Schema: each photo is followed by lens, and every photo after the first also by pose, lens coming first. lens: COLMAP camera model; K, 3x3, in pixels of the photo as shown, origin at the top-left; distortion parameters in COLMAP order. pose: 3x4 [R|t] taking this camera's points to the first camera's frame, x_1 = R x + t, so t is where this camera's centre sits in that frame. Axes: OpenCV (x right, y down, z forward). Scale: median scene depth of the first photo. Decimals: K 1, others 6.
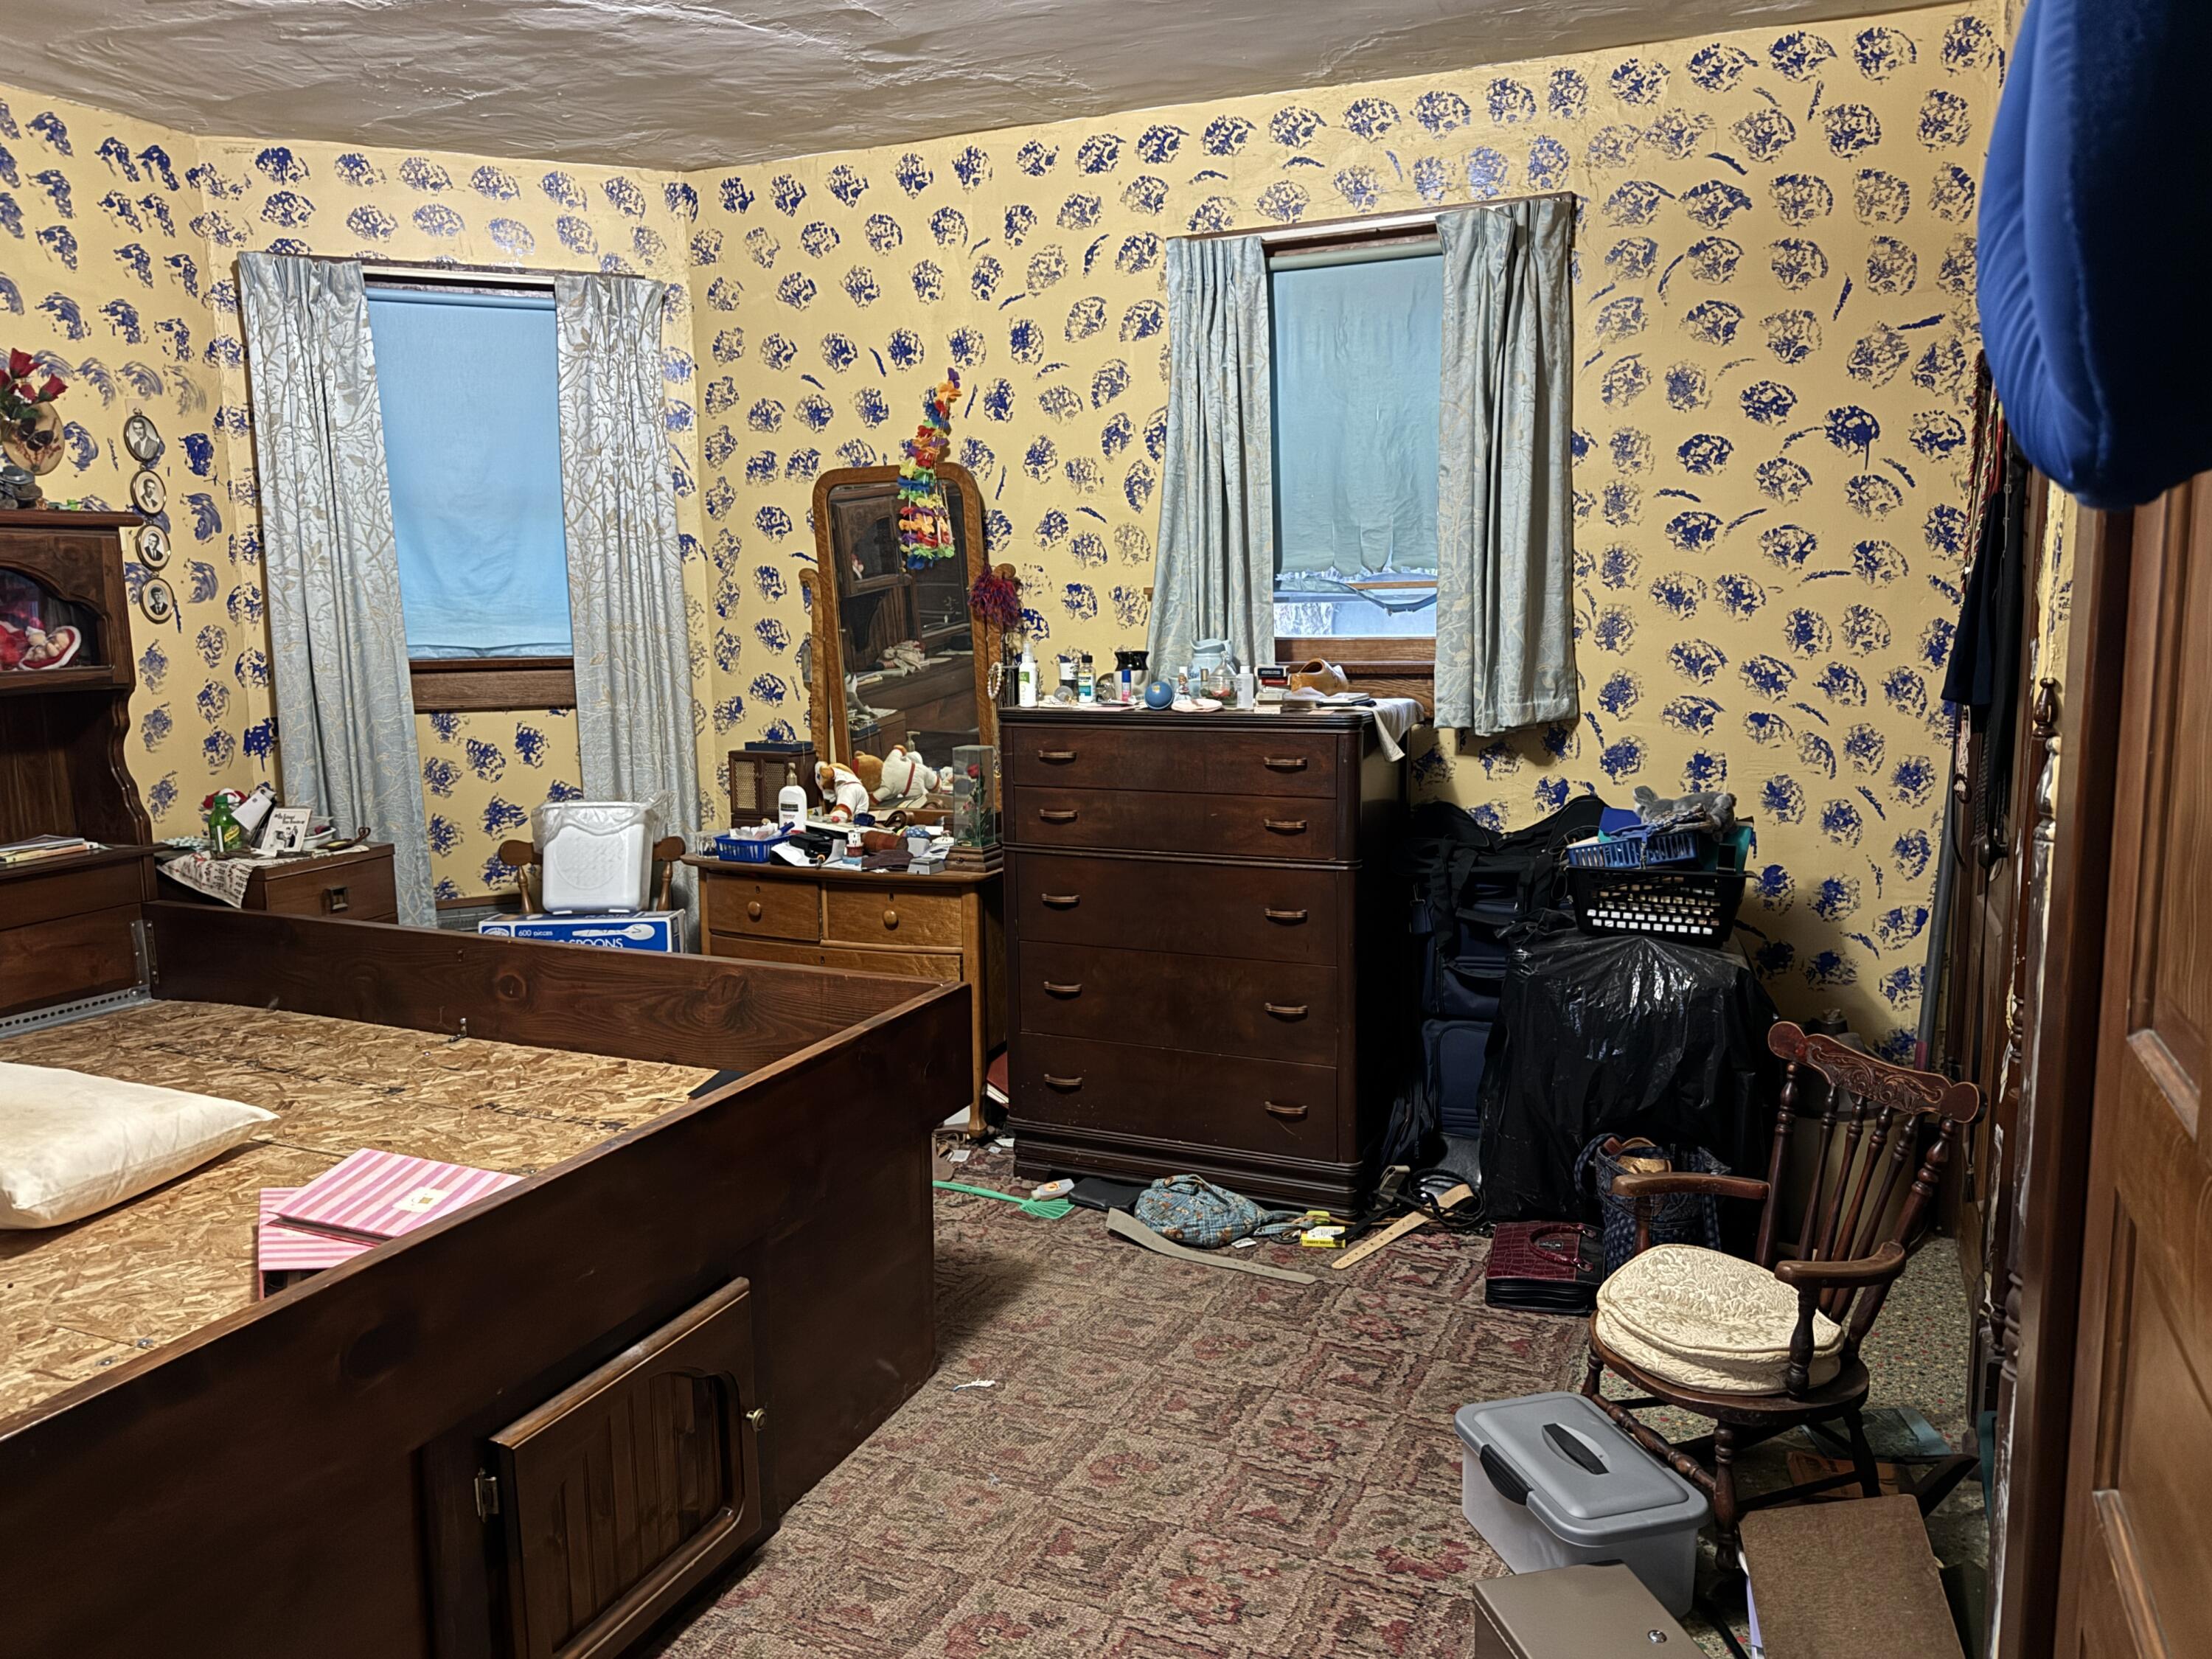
lens RADIAL K [[1556.8, 0, 1106.0], [0, 1556.8, 829.5], [0, 0, 1]] dist [-0.001173, -0.011017]
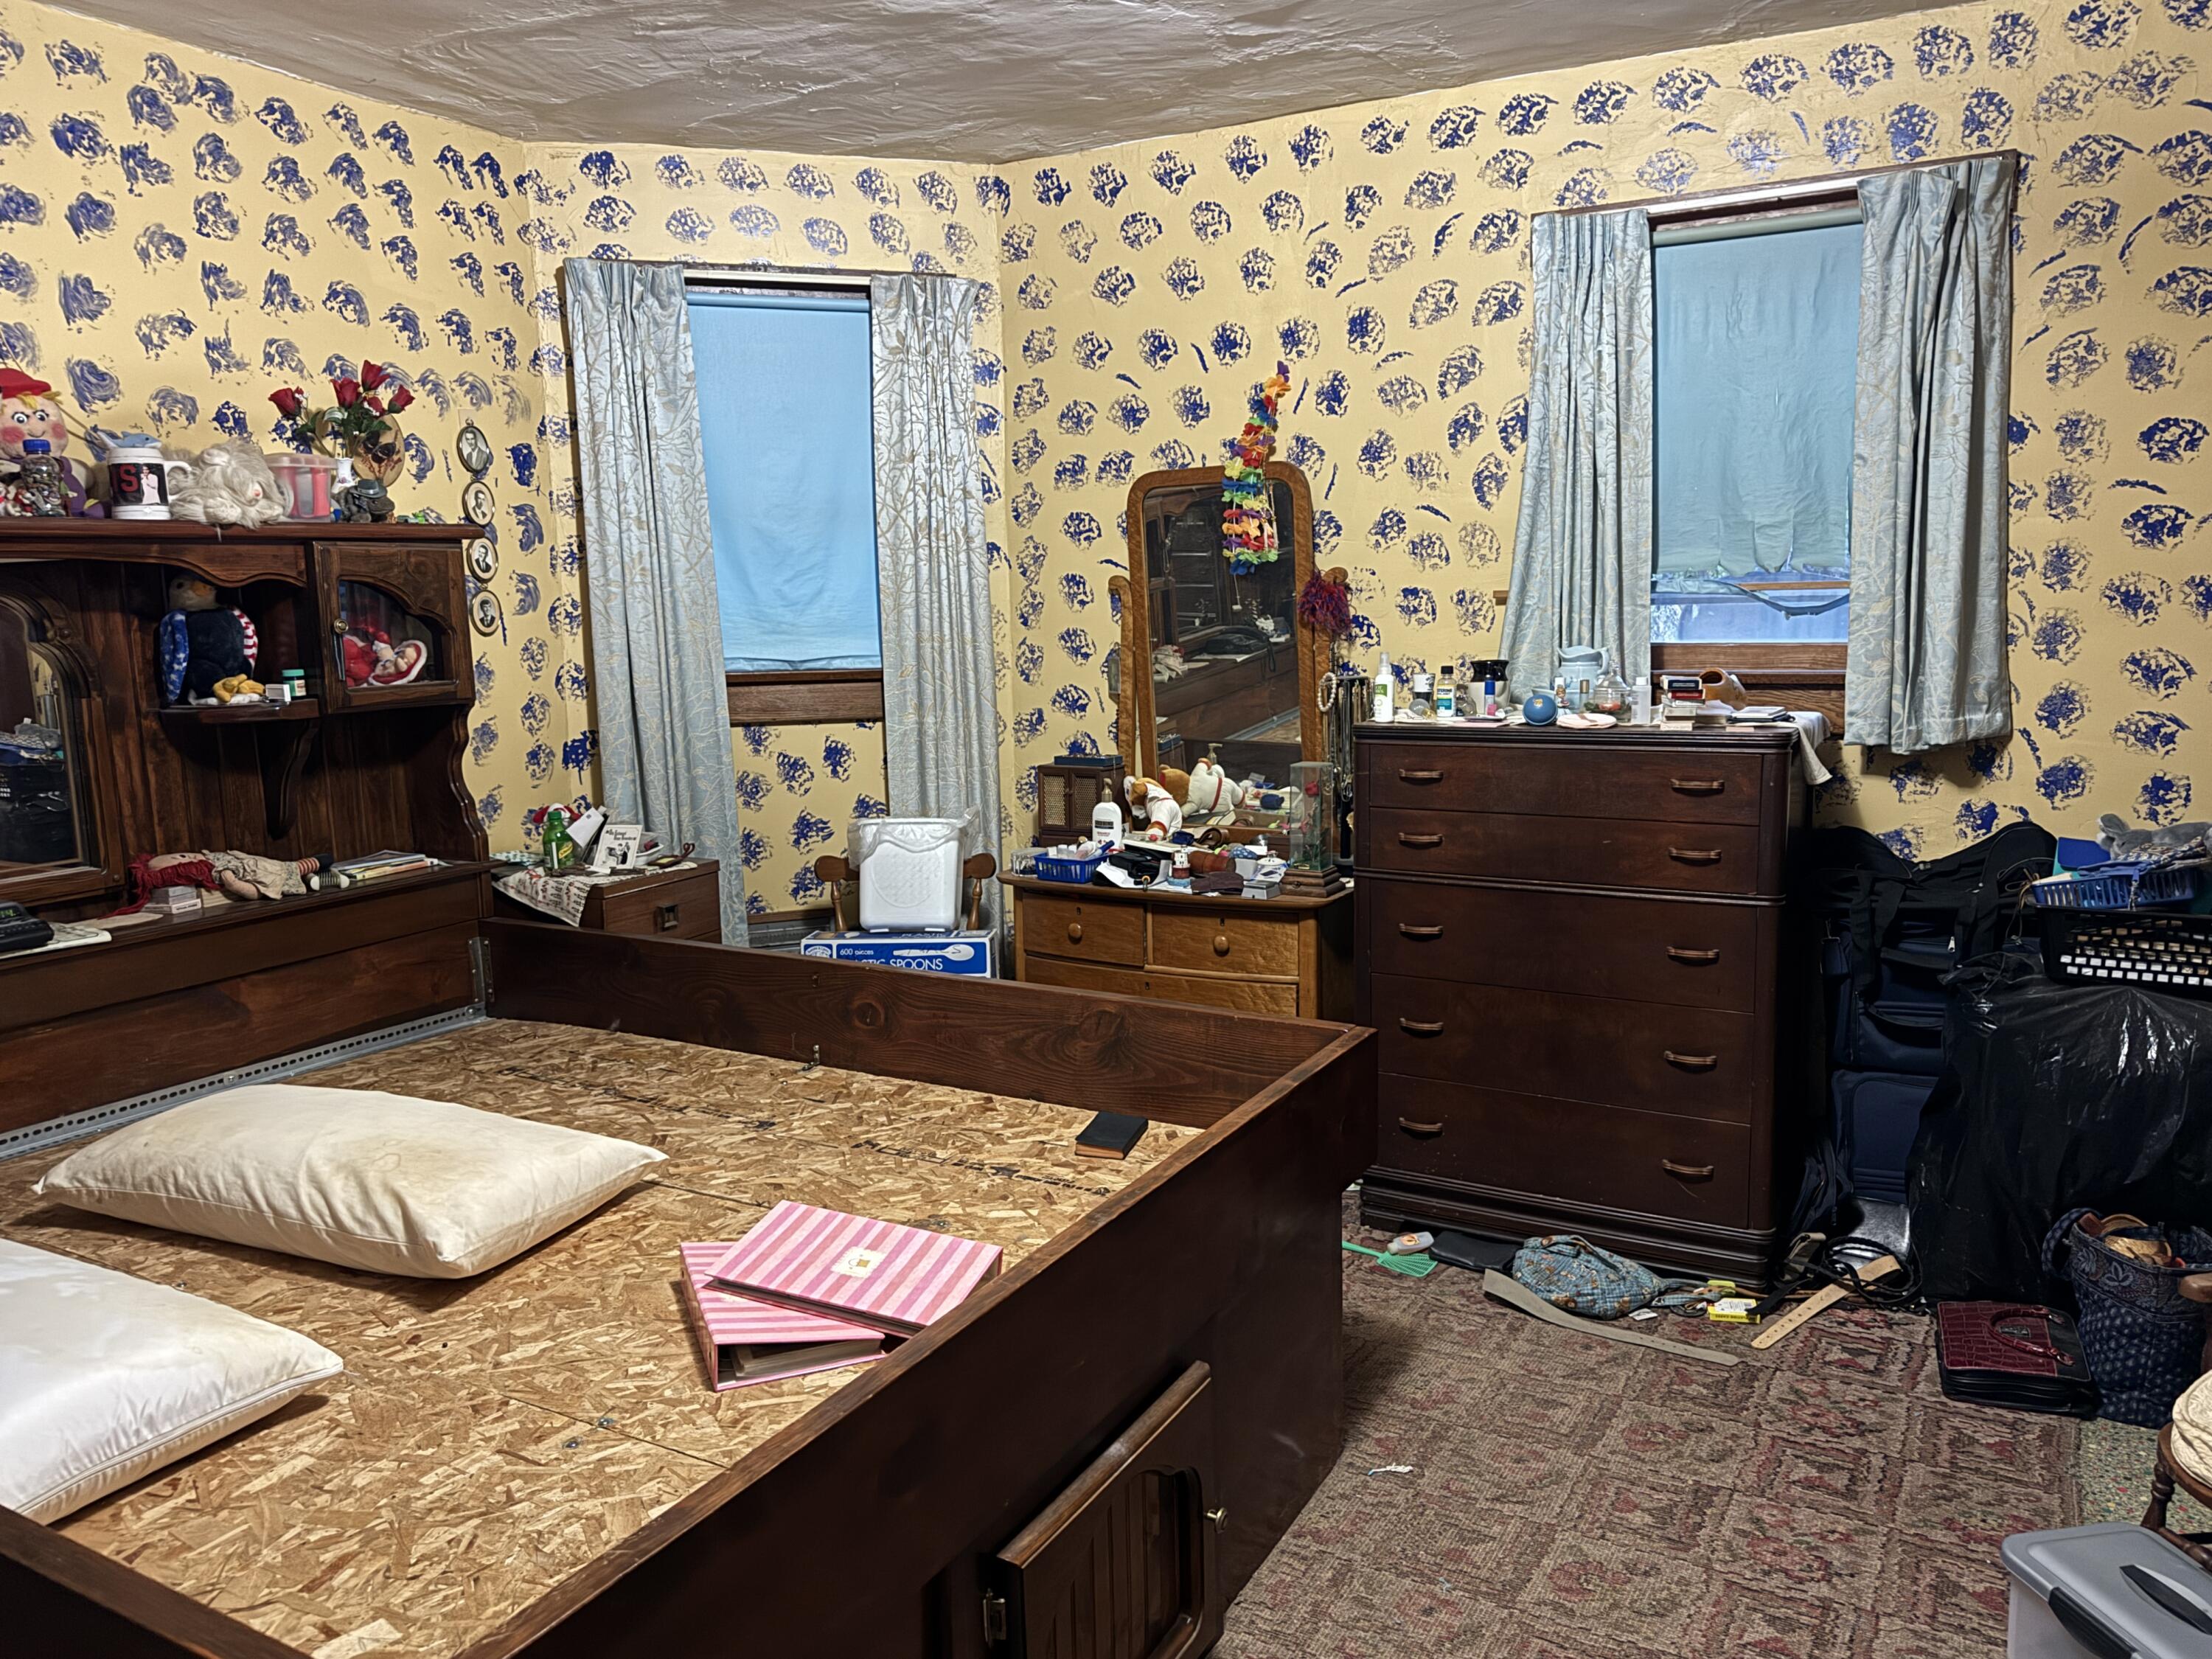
lens RADIAL K [[1556.8, 0, 1106.0], [0, 1556.8, 829.5], [0, 0, 1]] dist [-0.001173, -0.011017]
pose [[0.994912, 0.007839, -0.100445, -0.120884], [-0.007665, 0.999968, 0.002120, -0.014943], [0.100458, -0.001339, 0.994940, 0.054062]]
